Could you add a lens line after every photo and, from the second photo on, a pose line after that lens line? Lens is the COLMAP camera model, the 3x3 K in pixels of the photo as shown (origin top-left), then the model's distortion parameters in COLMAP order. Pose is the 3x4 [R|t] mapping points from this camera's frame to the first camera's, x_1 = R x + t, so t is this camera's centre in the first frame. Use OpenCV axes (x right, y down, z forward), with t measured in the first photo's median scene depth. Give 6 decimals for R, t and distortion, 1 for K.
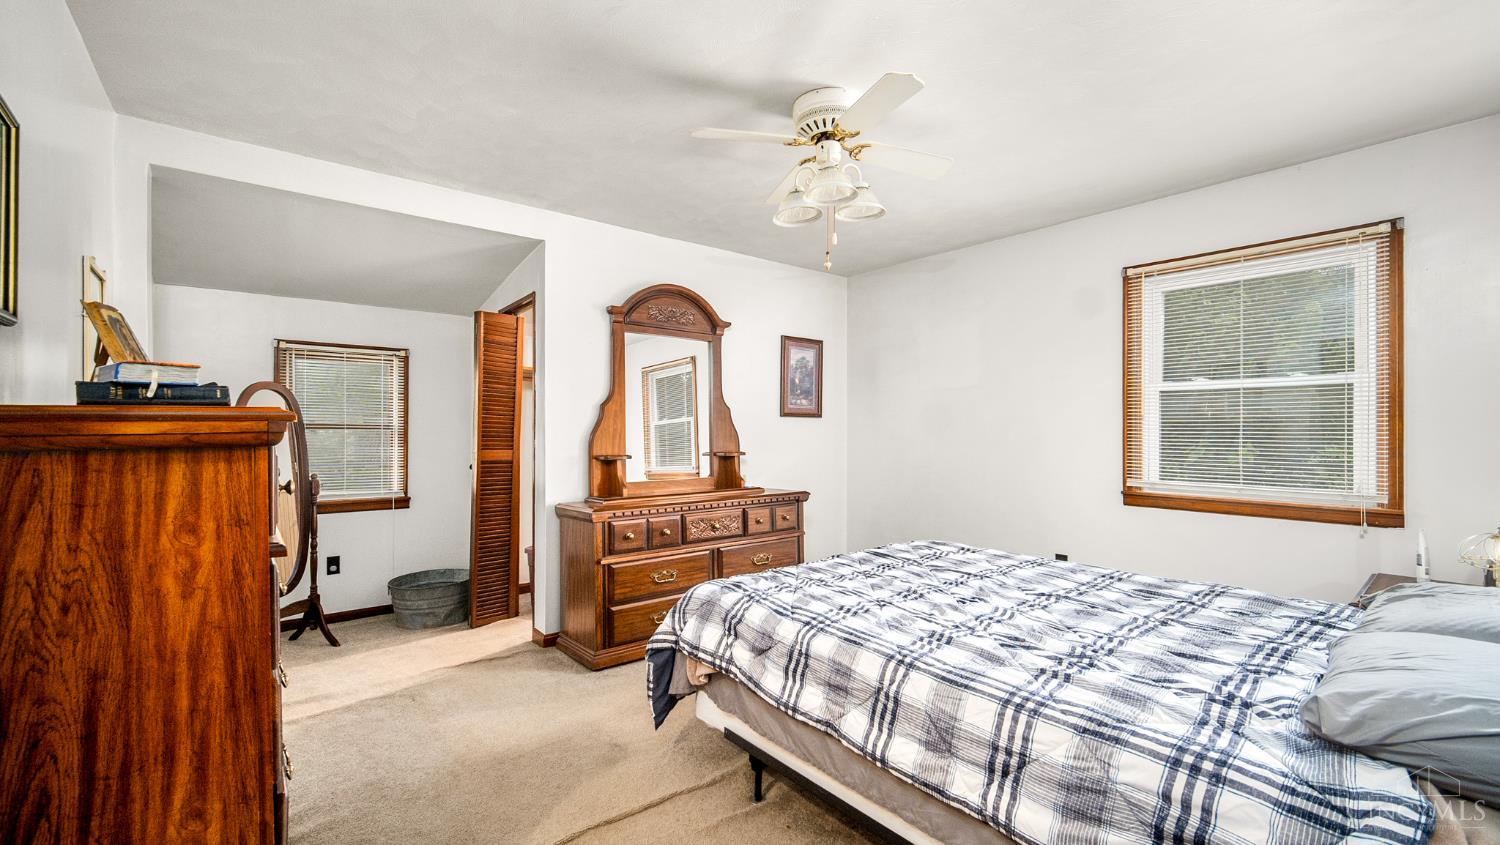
lens RADIAL K [[621.5, 0, 750.0], [0, 621.5, 422.5], [0, 0, 1]] dist [-0.000952, -0.000063]
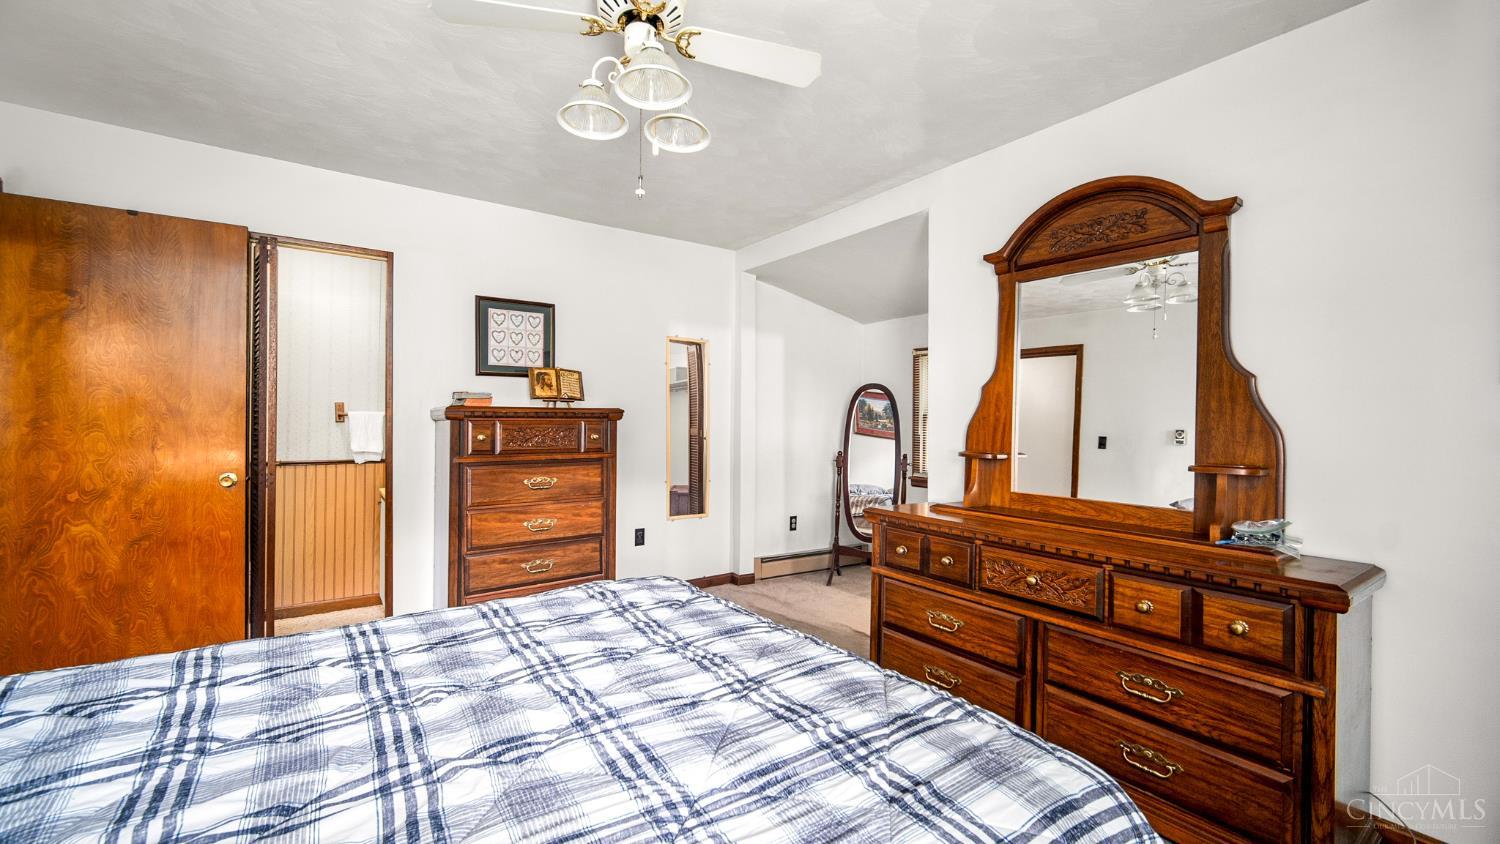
lens RADIAL K [[621.5, 0, 750.0], [0, 621.5, 422.0], [0, 0, 1]] dist [-0.000952, -0.000063]
pose [[-0.042080, -0.001205, -0.999114, 0.530918], [0.001233, 0.999998, -0.001258, 0.015361], [0.999113, -0.001285, -0.042078, 0.737342]]
